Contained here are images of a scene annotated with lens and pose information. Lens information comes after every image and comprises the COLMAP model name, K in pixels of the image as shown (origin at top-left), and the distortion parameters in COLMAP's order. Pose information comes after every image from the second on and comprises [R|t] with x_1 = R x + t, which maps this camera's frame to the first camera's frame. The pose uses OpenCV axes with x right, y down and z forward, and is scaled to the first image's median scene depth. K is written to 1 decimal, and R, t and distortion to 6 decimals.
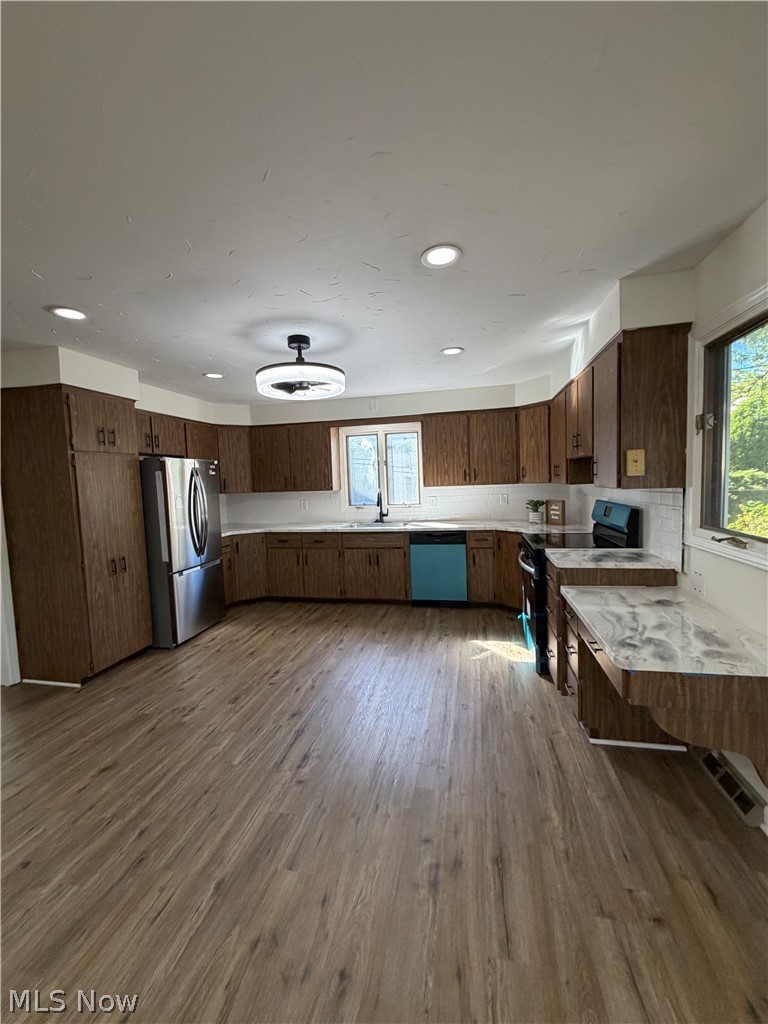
lens RADIAL K [[410.1, 0, 384.5], [0, 410.1, 509.8], [0, 0, 1]] dist [-0.005333, 0.000675]
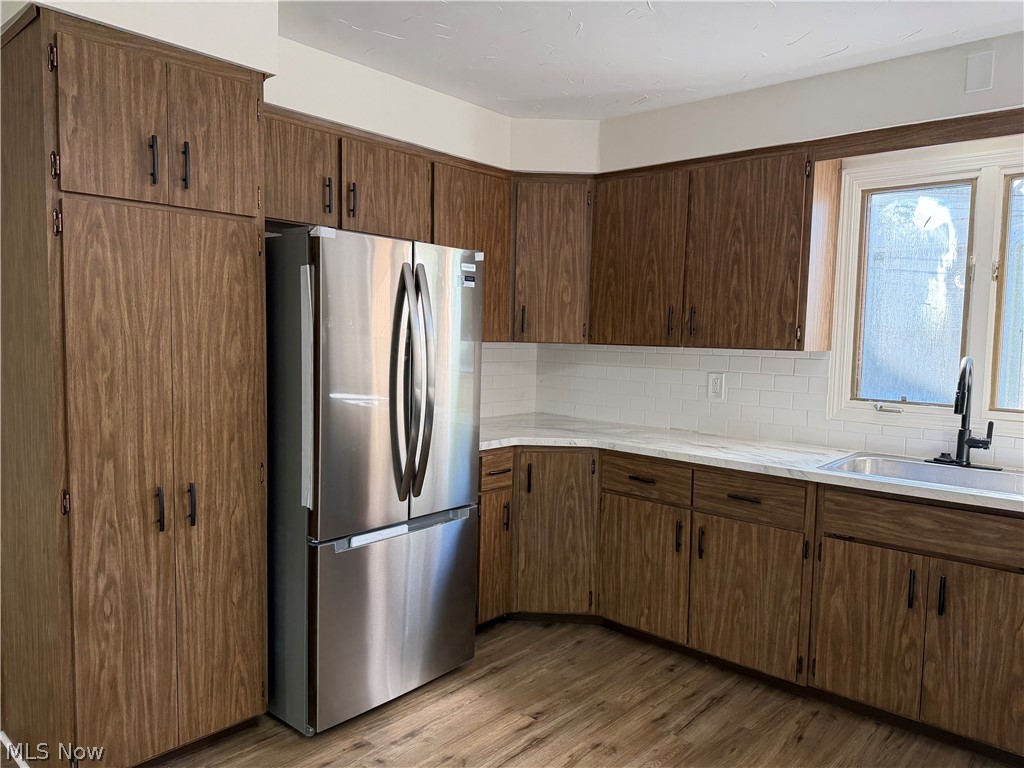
lens RADIAL K [[721.3, 0, 509.3], [0, 721.3, 389.1], [0, 0, 1]] dist [0.045471, -0.061505]
pose [[0.868583, 0.091365, -0.487049, -0.063750], [-0.088292, 0.995663, 0.029320, -0.018289], [0.487615, 0.017536, 0.872883, 0.541567]]
